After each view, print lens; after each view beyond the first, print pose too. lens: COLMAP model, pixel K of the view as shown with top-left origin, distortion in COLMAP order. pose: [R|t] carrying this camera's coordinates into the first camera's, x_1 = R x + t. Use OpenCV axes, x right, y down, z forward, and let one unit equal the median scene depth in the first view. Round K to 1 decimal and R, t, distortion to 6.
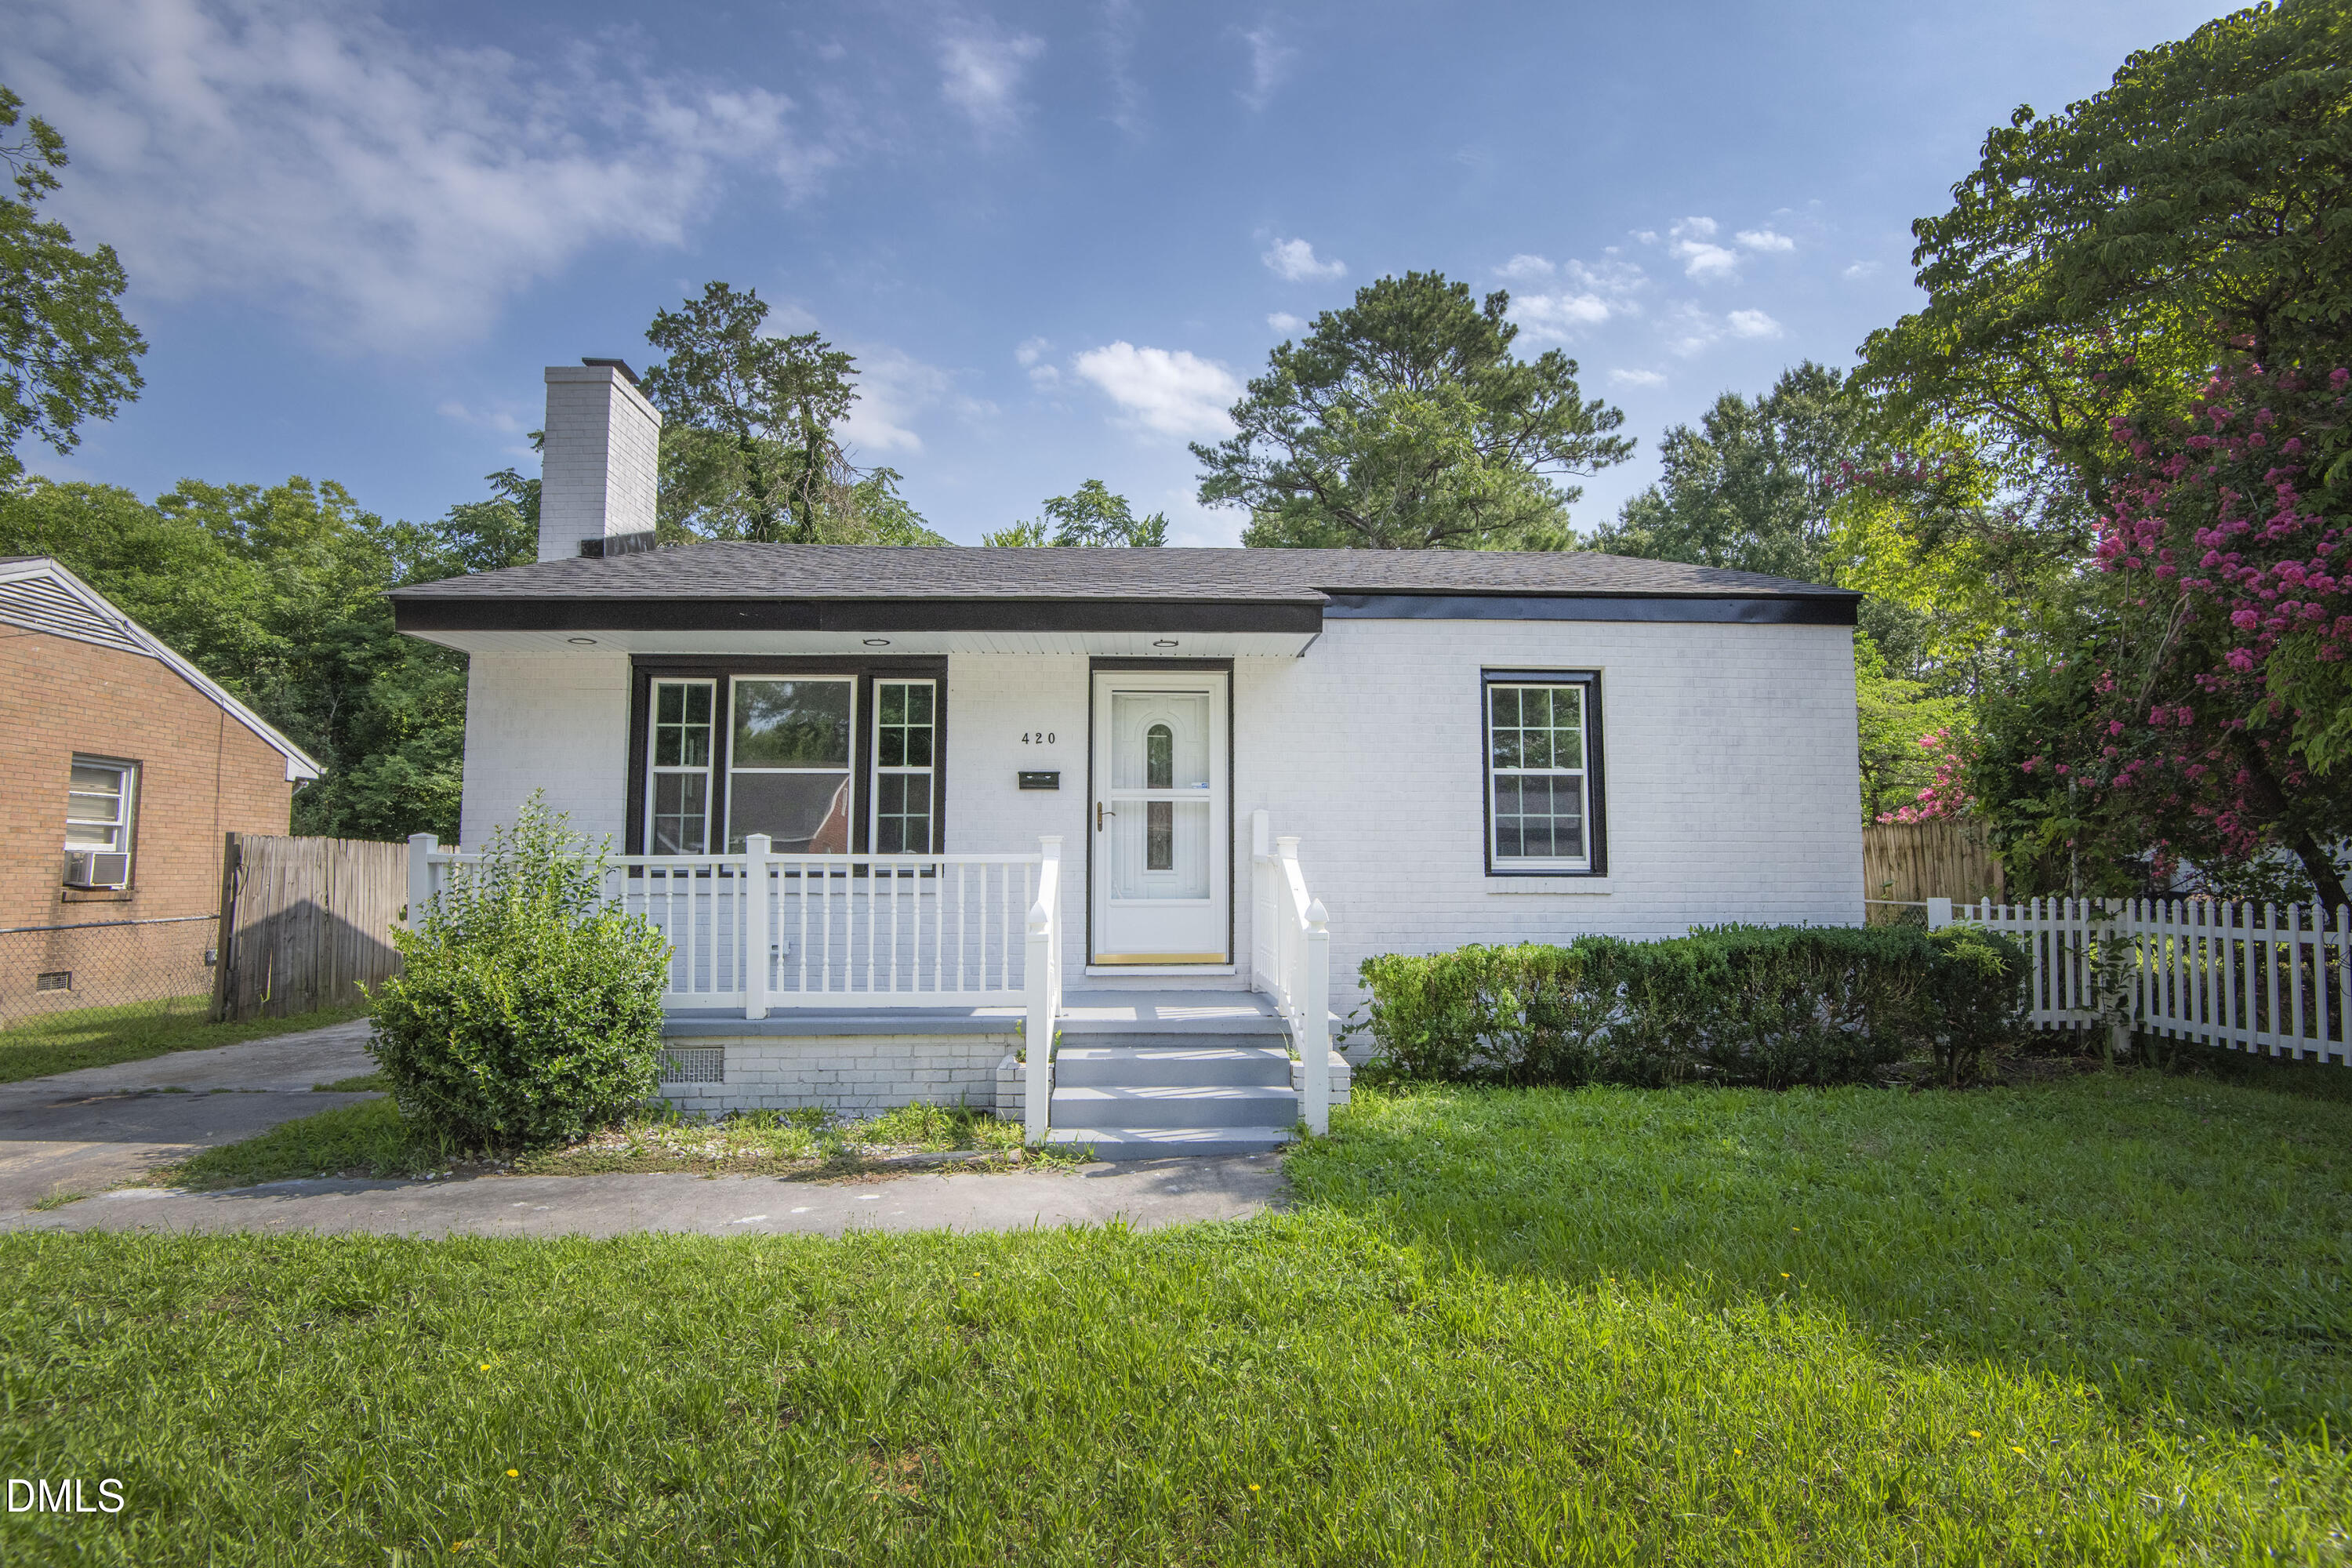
lens RADIAL K [[1063.4, 0, 1176.0], [0, 1063.4, 784.0], [0, 0, 1]] dist [-0.011383, -0.000423]
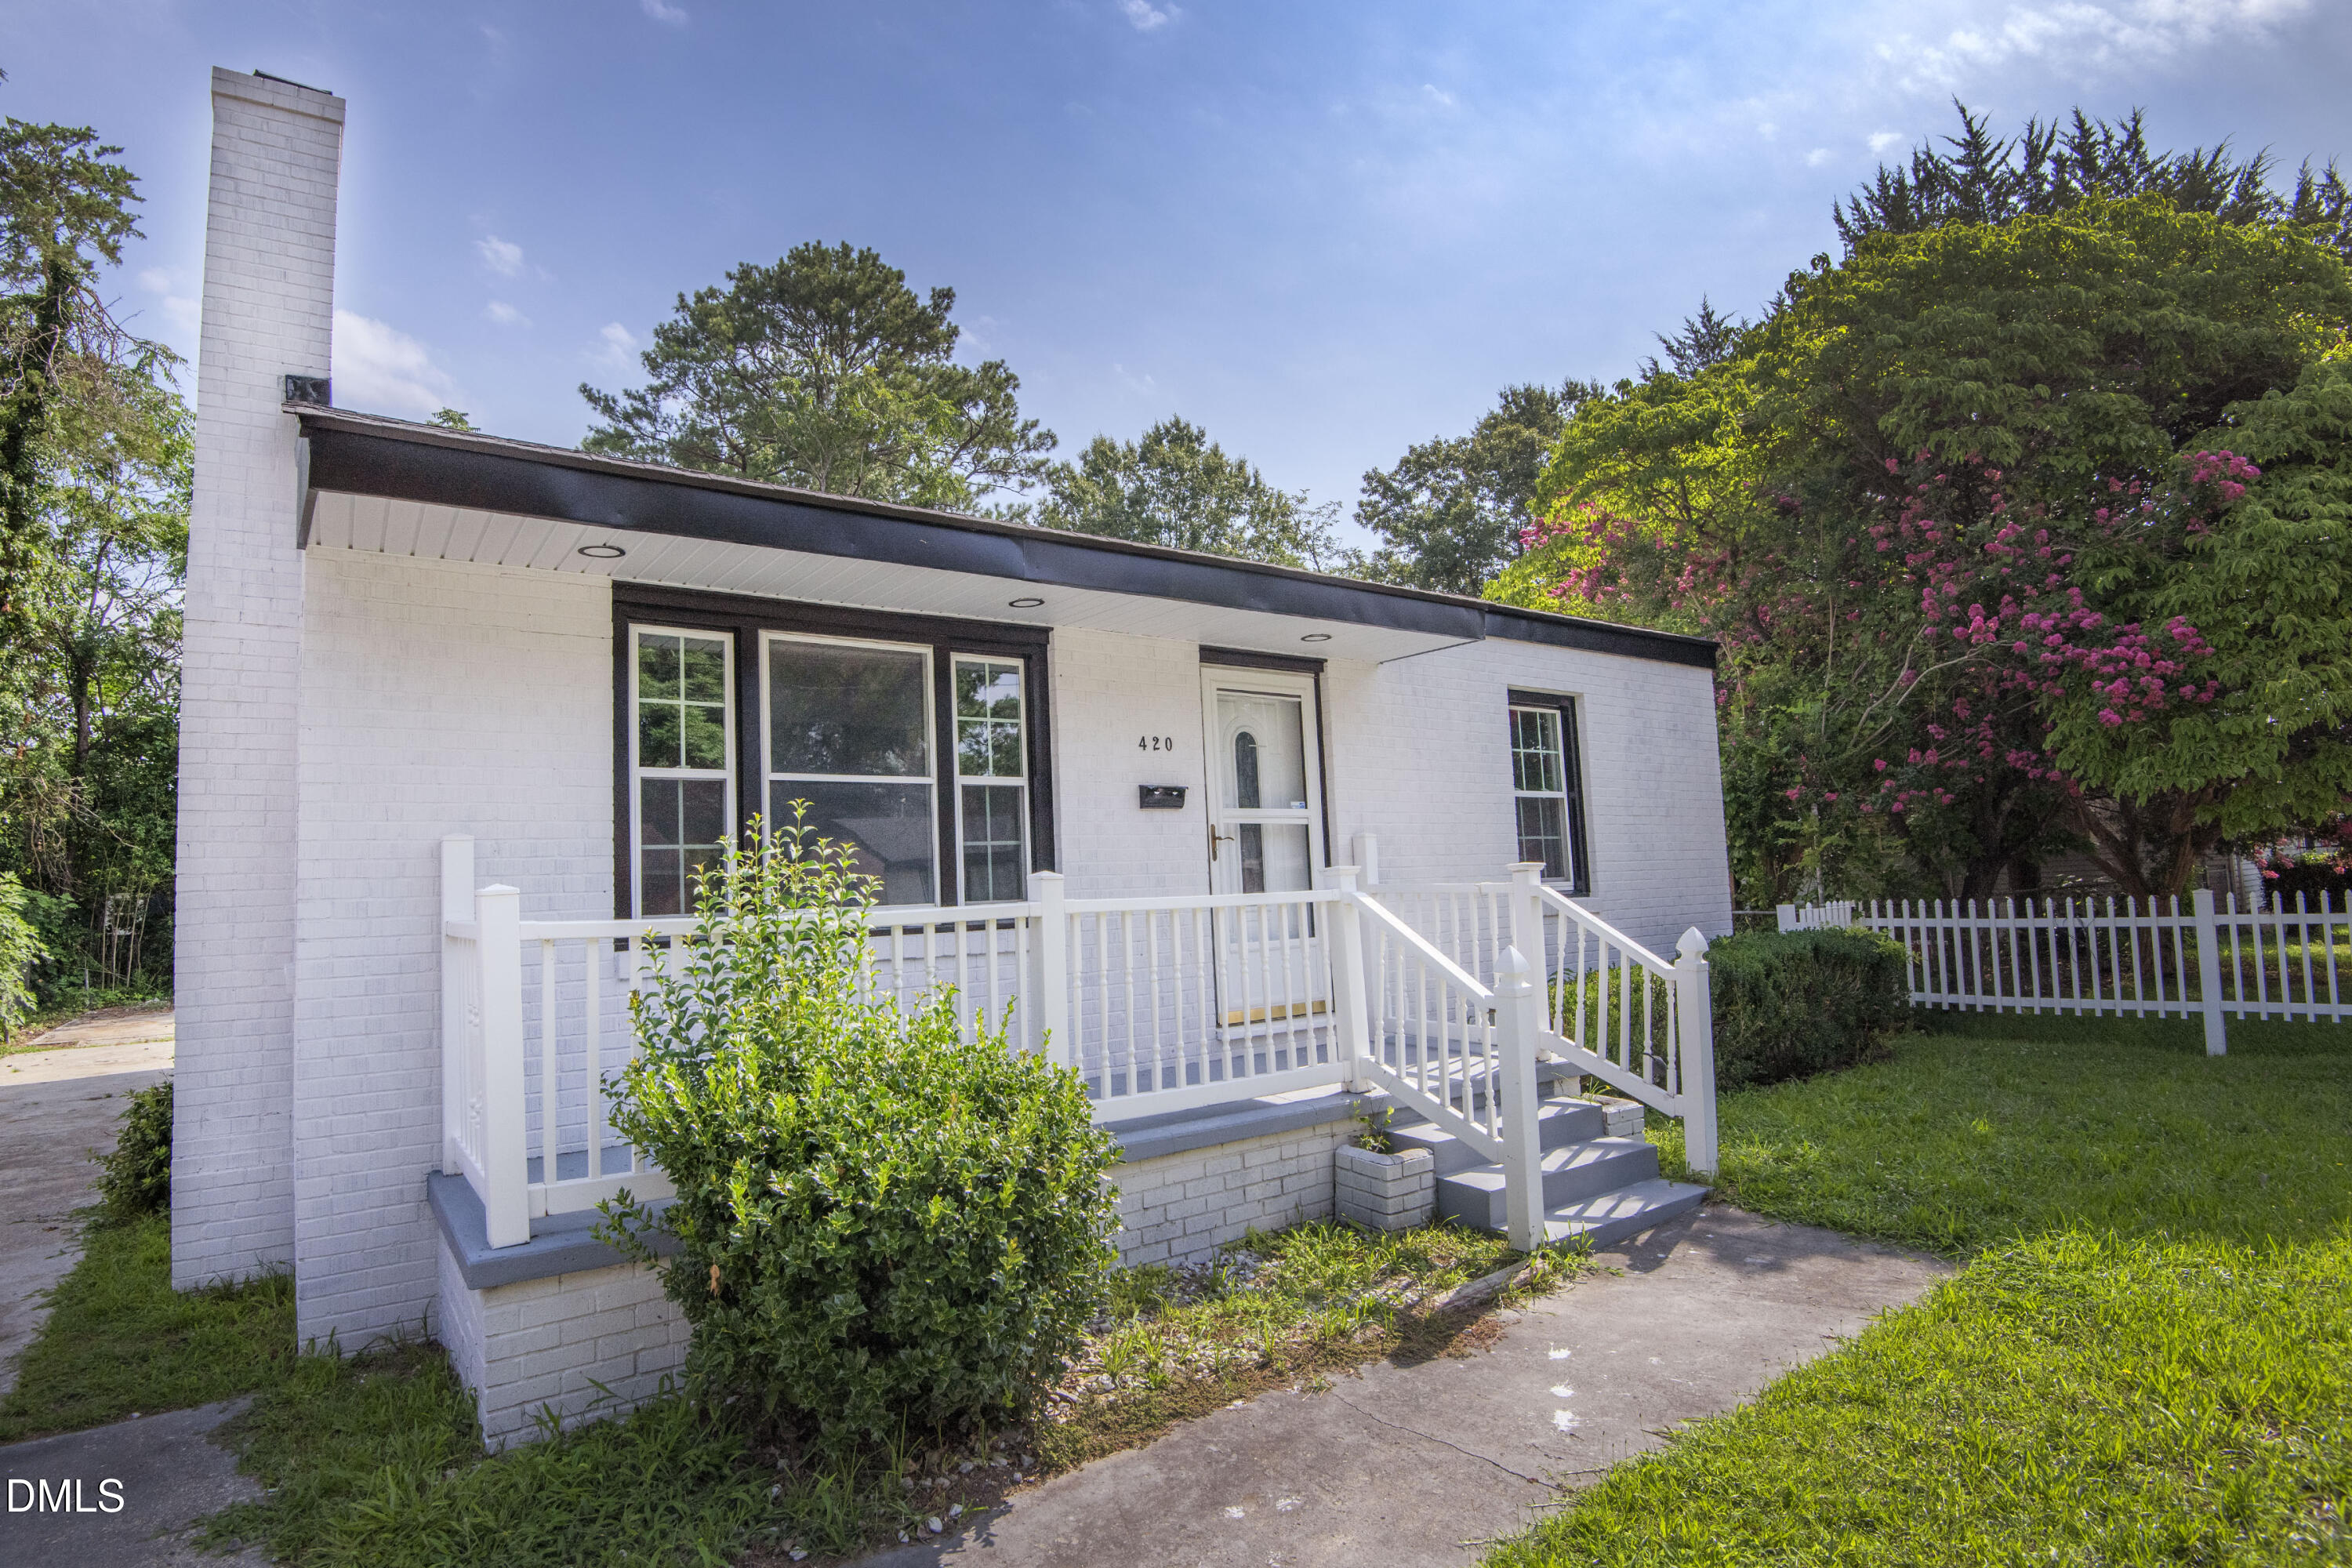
lens RADIAL K [[1151.5, 0, 1176.0], [0, 1151.5, 784.0], [0, 0, 1]] dist [-0.011459, -0.000017]
pose [[0.858317, 0.016829, 0.512844, -0.532146], [-0.006756, 0.999746, -0.021500, 0.004974], [-0.513075, 0.014989, 0.858213, 0.250431]]
